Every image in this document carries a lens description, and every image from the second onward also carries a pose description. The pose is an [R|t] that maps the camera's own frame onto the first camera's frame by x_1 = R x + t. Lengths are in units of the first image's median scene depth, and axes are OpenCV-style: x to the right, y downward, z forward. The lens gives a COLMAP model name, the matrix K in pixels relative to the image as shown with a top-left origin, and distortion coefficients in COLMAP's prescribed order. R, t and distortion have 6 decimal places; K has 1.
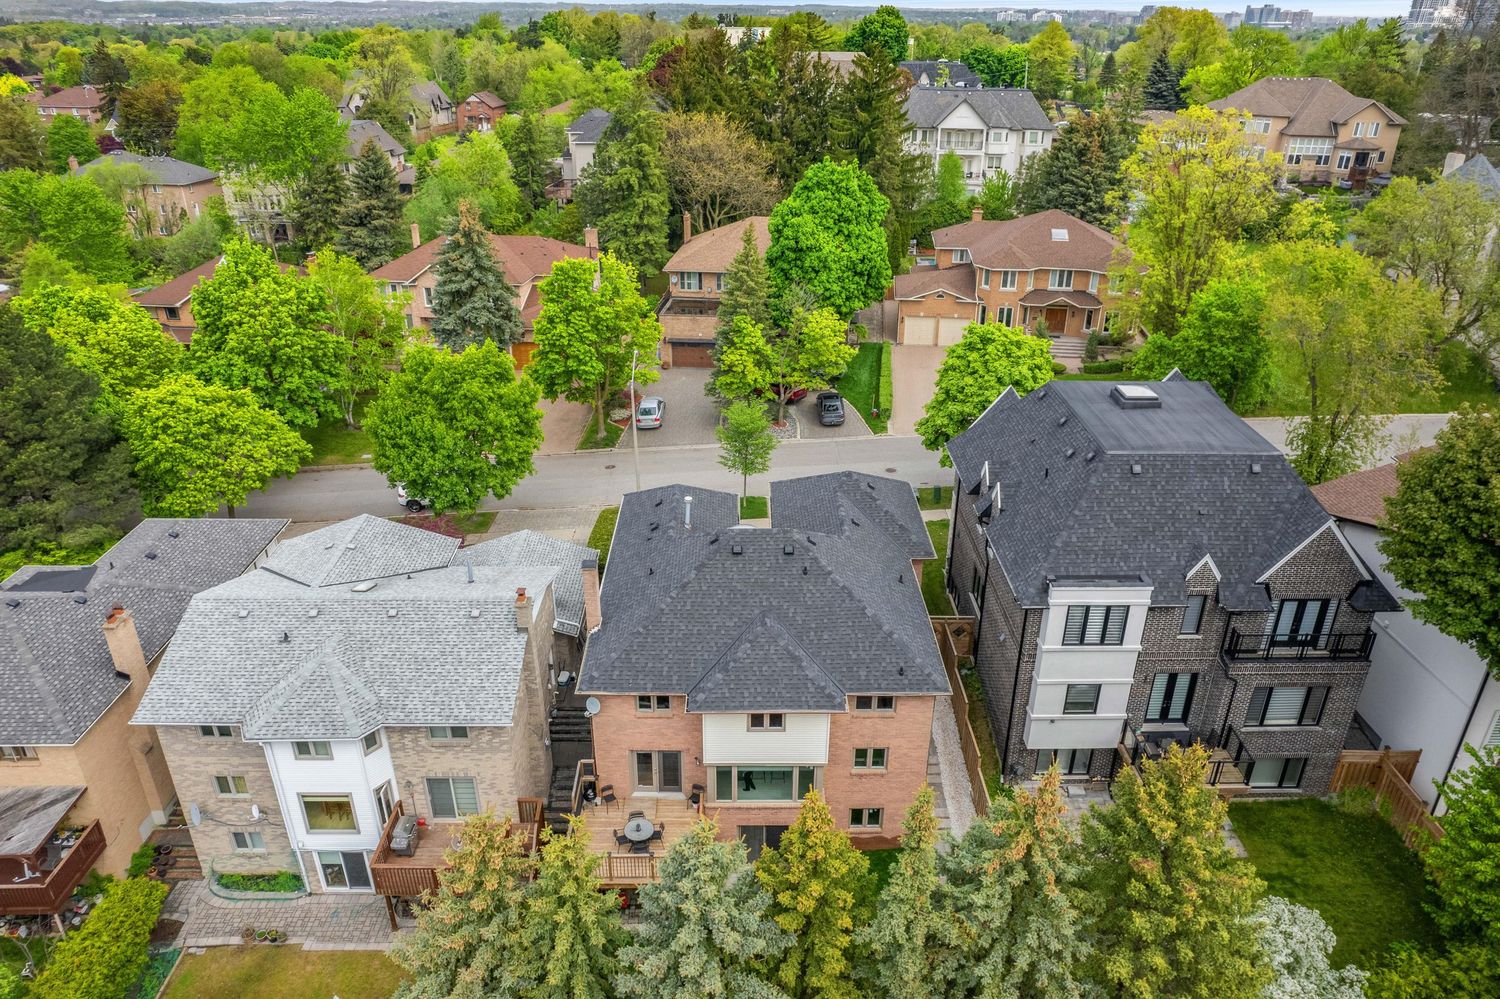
lens RADIAL K [[962.5, 0, 755.2], [0, 962.5, 494.6], [0, 0, 1]] dist [-0.076541, 0.068623]
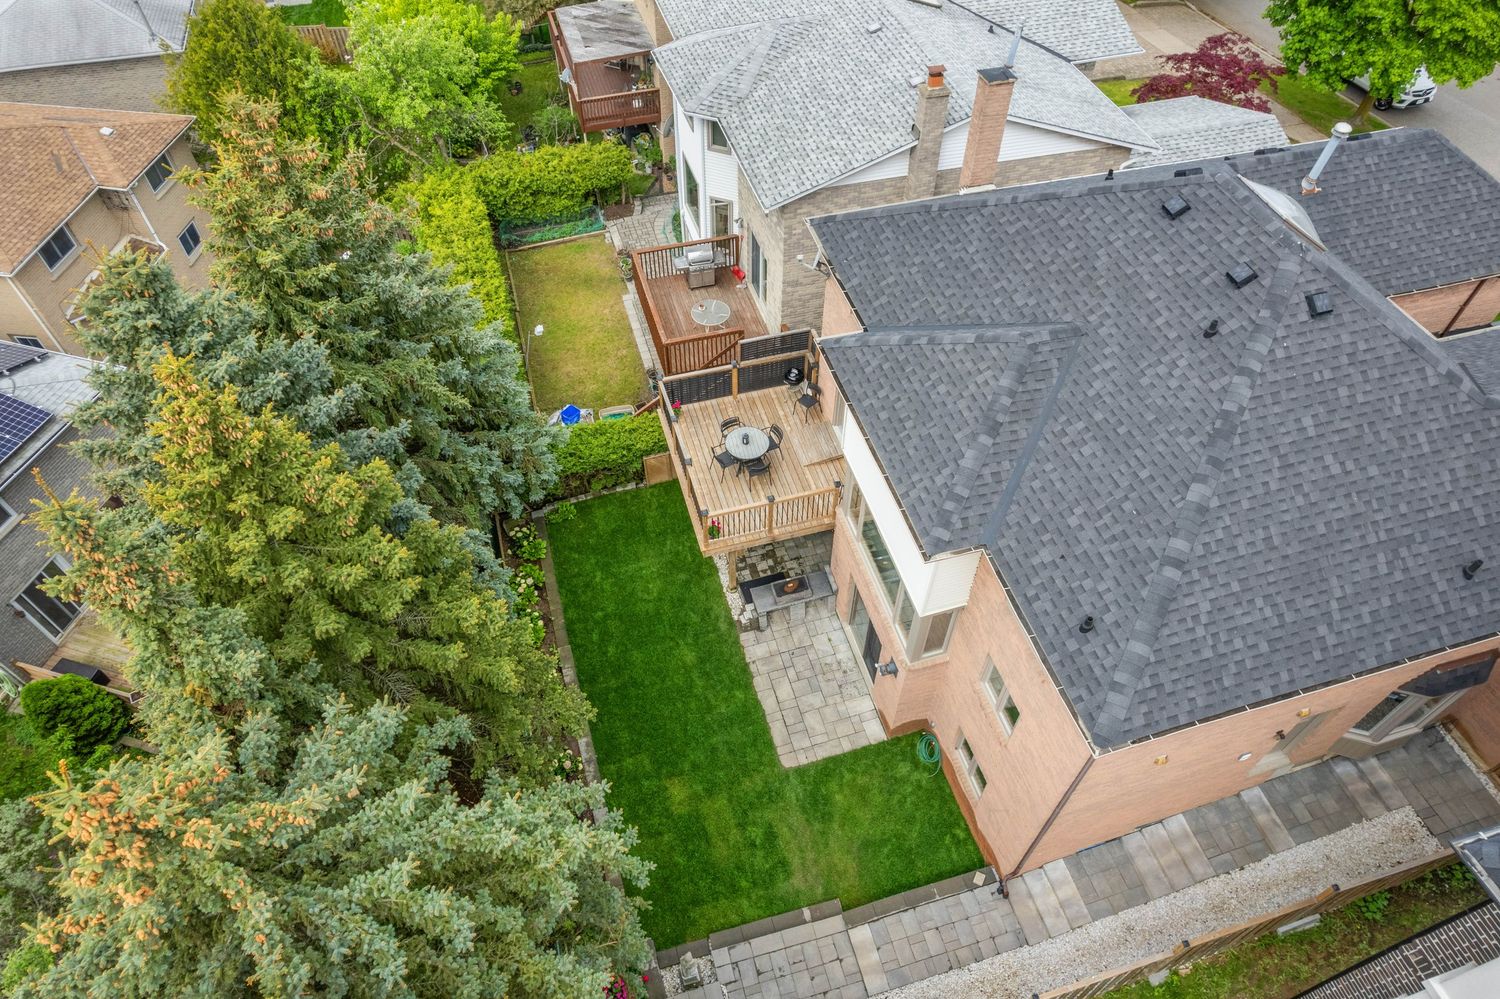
lens RADIAL K [[943.6, 0, 750.0], [0, 943.6, 499.5], [0, 0, 1]] dist [-0.063138, 0.030923]
pose [[0.268664, 0.744068, -0.611705, 0.300705], [-0.418143, 0.662188, 0.621823, -0.039242], [0.867742, 0.088719, 0.489032, 0.629365]]
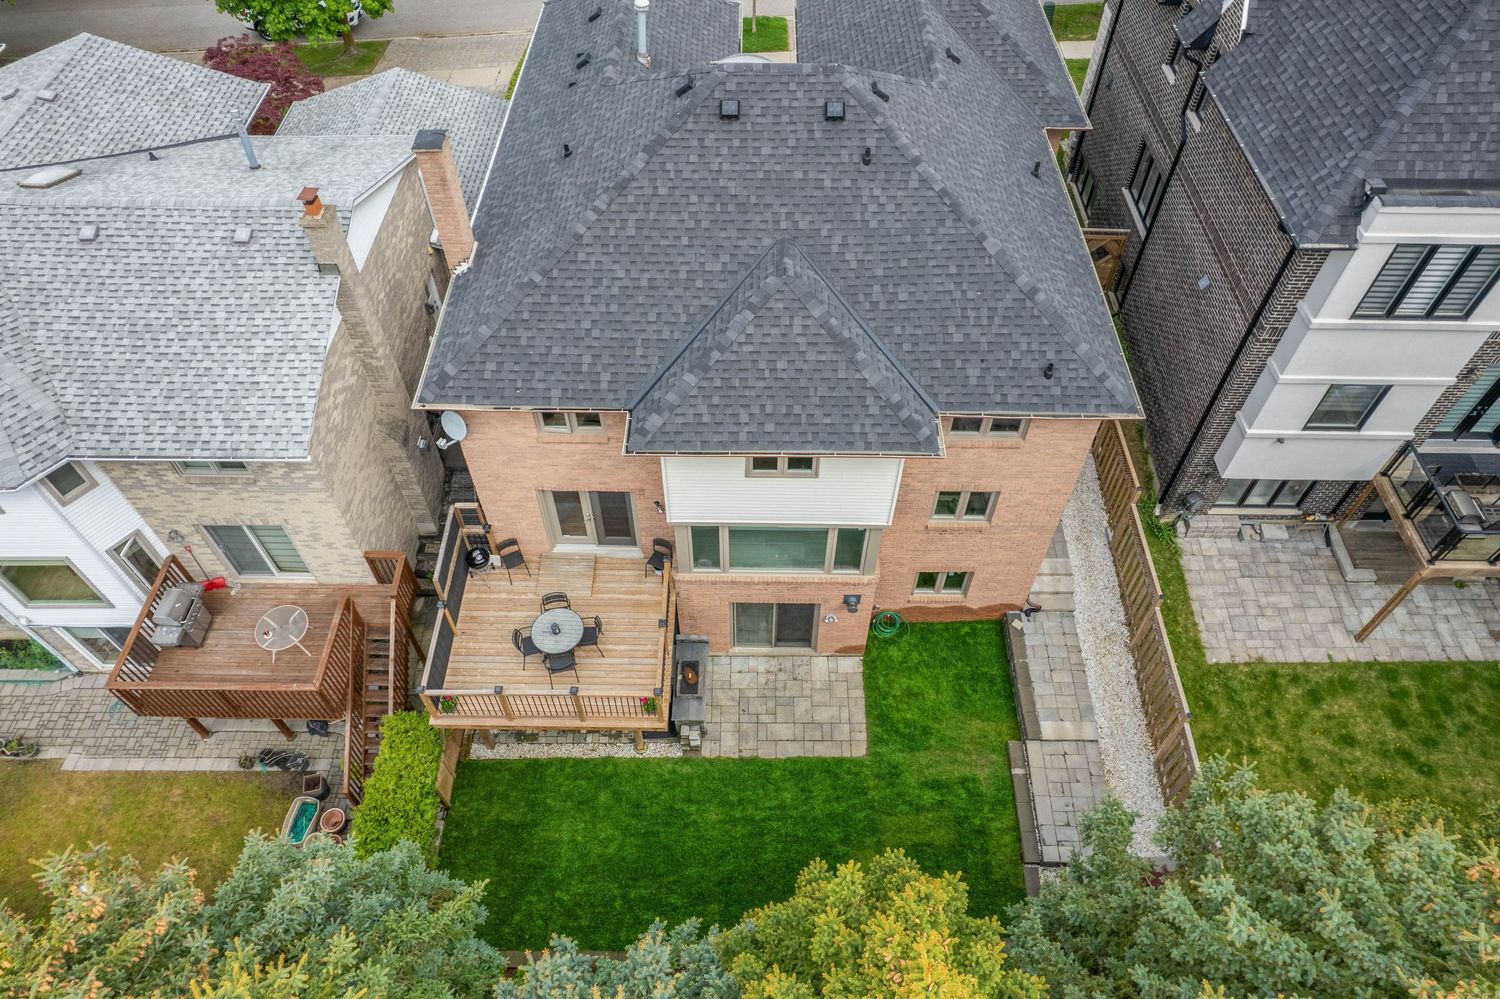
lens RADIAL K [[962.5, 0, 755.2], [0, 962.5, 494.6], [0, 0, 1]] dist [-0.076541, 0.068623]
pose [[0.999860, 0.014224, -0.008854, 0.001466], [-0.008893, 0.898407, 0.439073, 0.020771], [0.014200, -0.438933, 0.898408, 0.481172]]
